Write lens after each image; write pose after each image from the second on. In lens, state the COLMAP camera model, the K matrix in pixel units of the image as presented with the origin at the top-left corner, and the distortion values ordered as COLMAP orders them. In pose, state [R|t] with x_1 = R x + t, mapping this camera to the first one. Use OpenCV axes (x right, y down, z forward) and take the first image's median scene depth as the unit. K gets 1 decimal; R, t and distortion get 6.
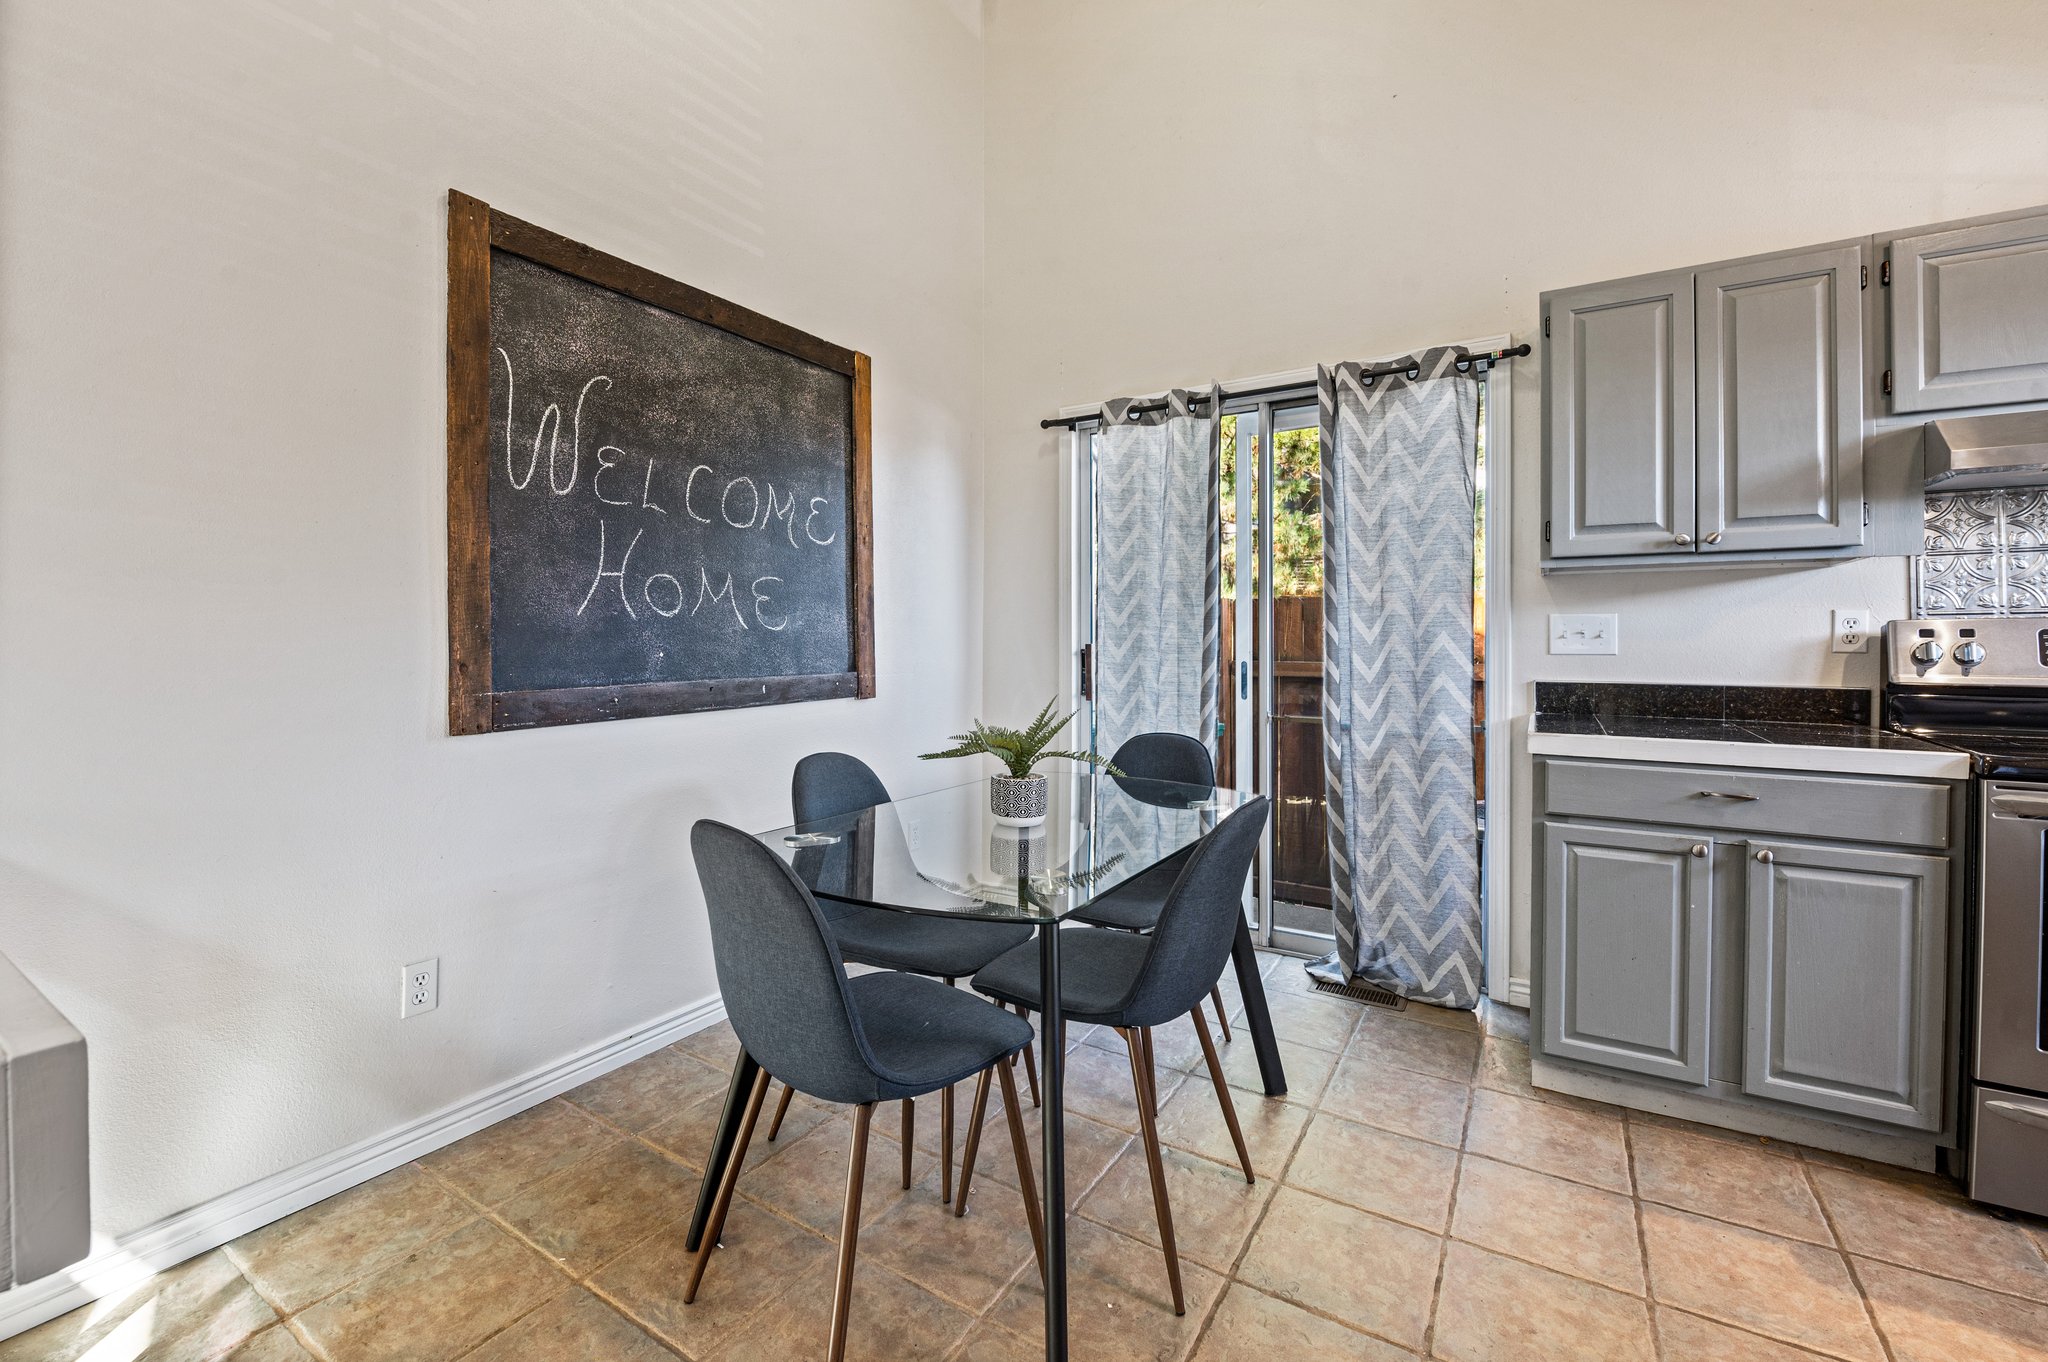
lens RADIAL K [[849.9, 0, 1021.2], [0, 849.9, 643.9], [0, 0, 1]] dist [-0.017249, -0.001000]
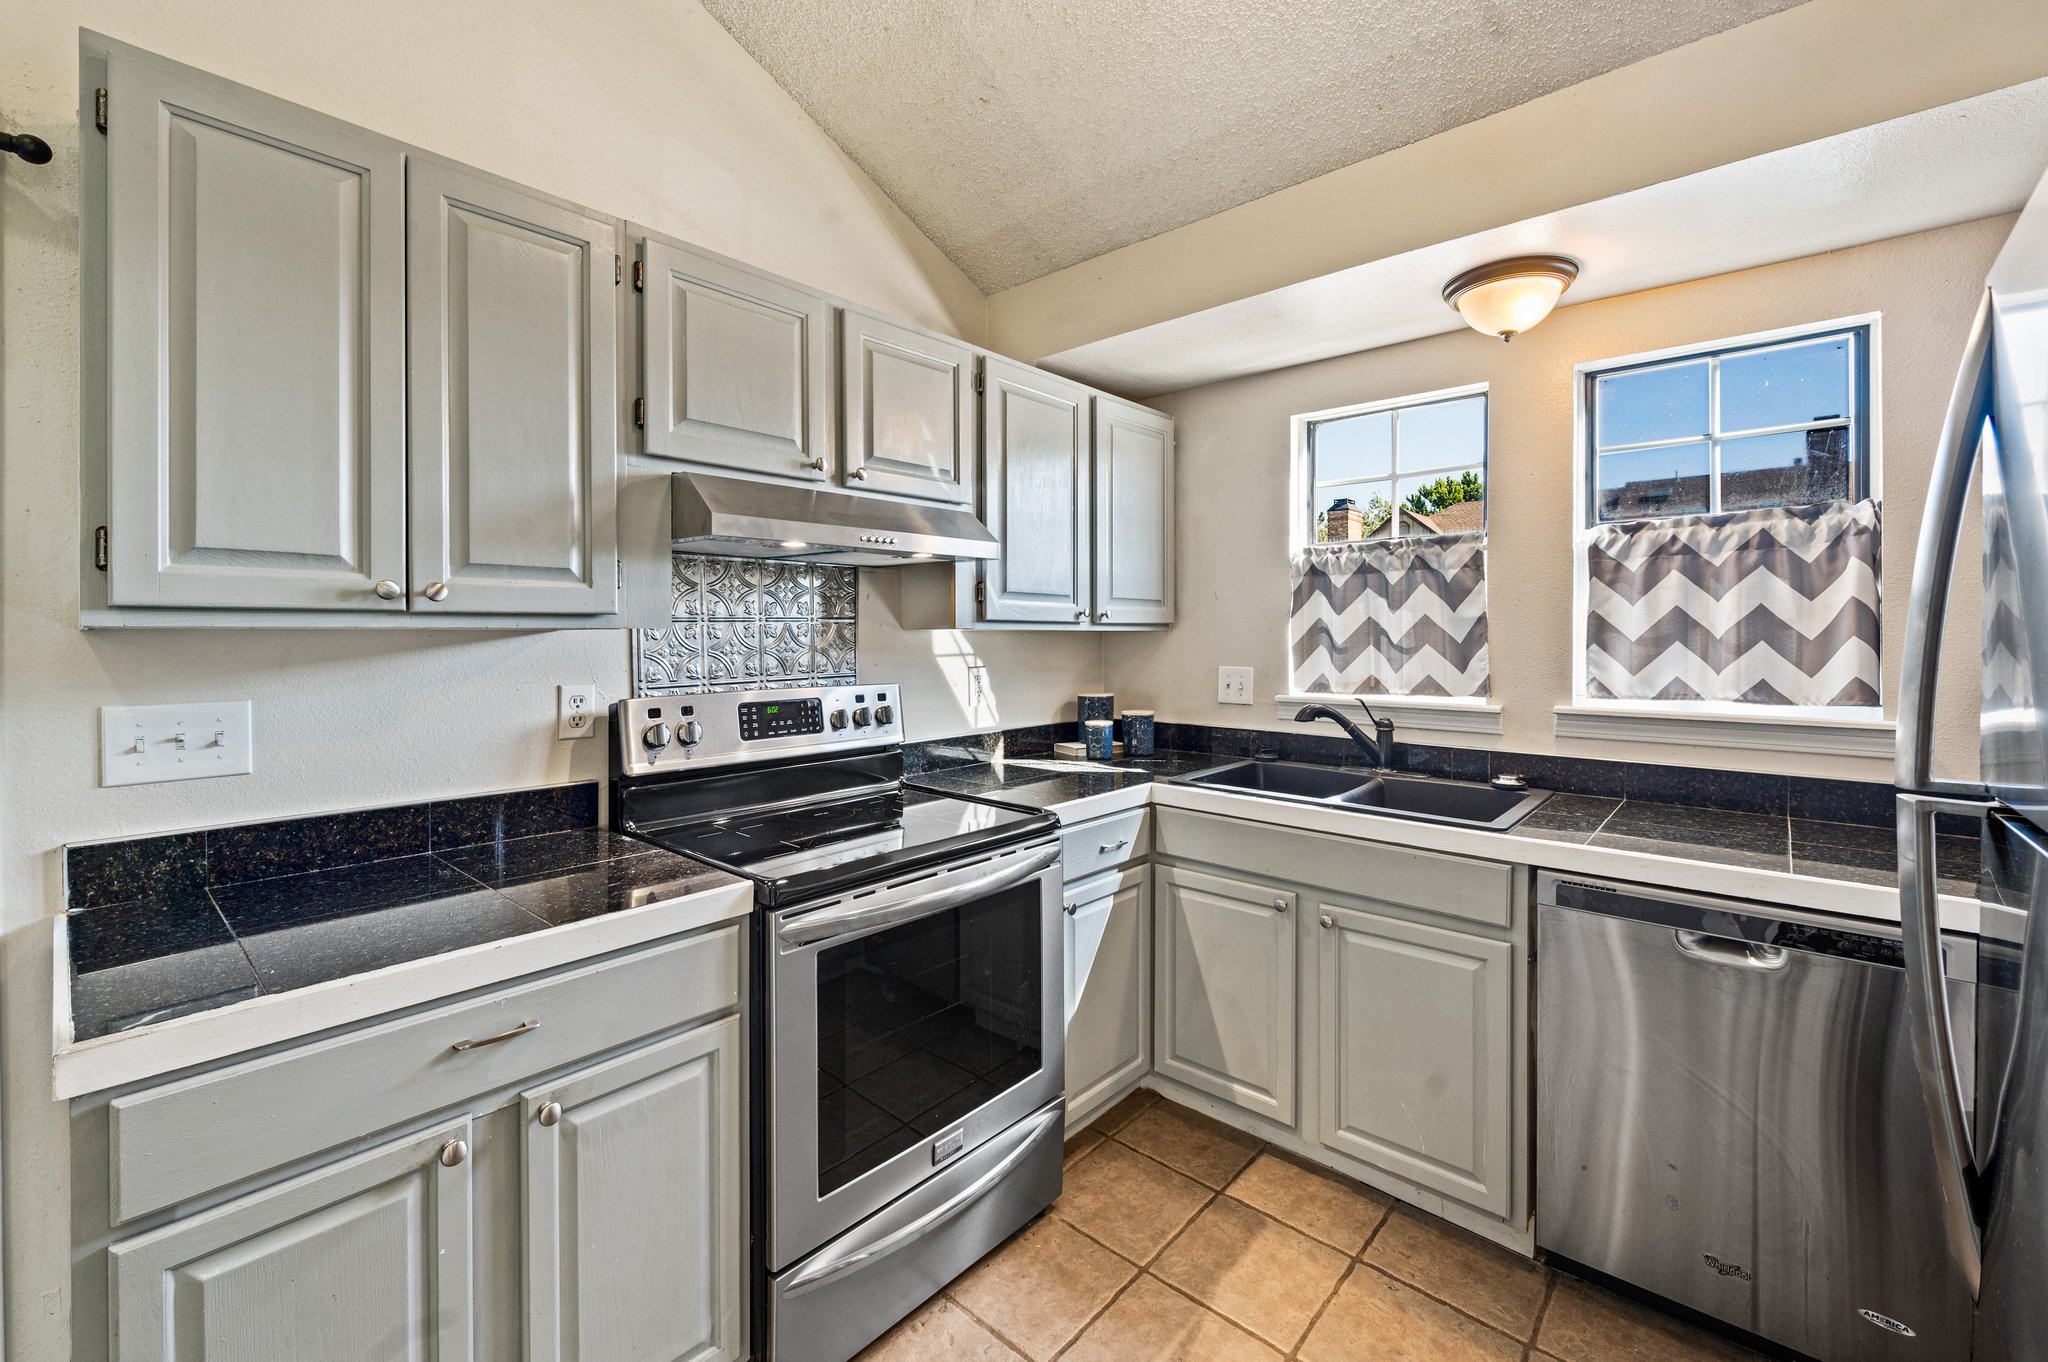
lens RADIAL K [[850.0, 0, 1025.3], [0, 850.0, 635.6], [0, 0, 1]] dist [-0.002026, -0.000925]
pose [[0.165978, -0.001316, 0.986129, 0.268476], [0.010591, 0.999944, -0.000448, -0.086722], [-0.986073, 0.010519, 0.165983, 0.454632]]
